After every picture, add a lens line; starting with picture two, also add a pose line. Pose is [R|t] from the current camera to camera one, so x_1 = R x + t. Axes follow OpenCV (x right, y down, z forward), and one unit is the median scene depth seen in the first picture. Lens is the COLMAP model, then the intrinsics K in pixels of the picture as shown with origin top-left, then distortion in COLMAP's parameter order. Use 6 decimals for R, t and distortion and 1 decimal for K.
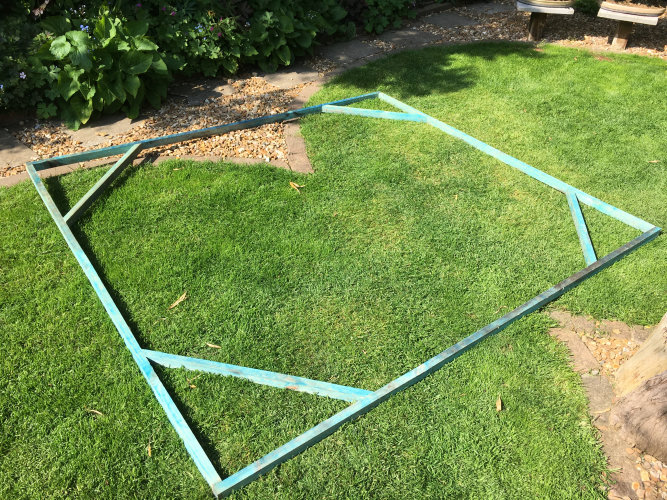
lens RADIAL K [[588.0, 0, 333.5], [0, 588.0, 250.0], [0, 0, 1]] dist [0.015326, -0.007762]
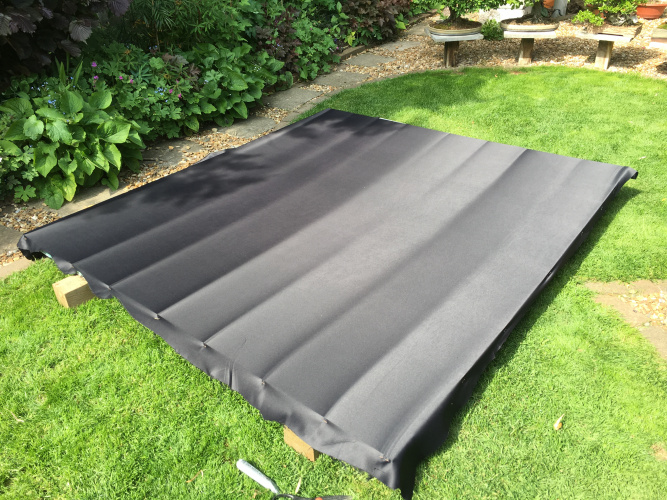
lens RADIAL K [[588.0, 0, 333.5], [0, 588.0, 250.0], [0, 0, 1]] dist [0.015326, -0.007762]
pose [[0.967859, -0.181900, 0.173672, -0.149947], [0.197077, 0.977560, -0.074416, 0.019096], [-0.156238, 0.106251, 0.981988, -0.005546]]
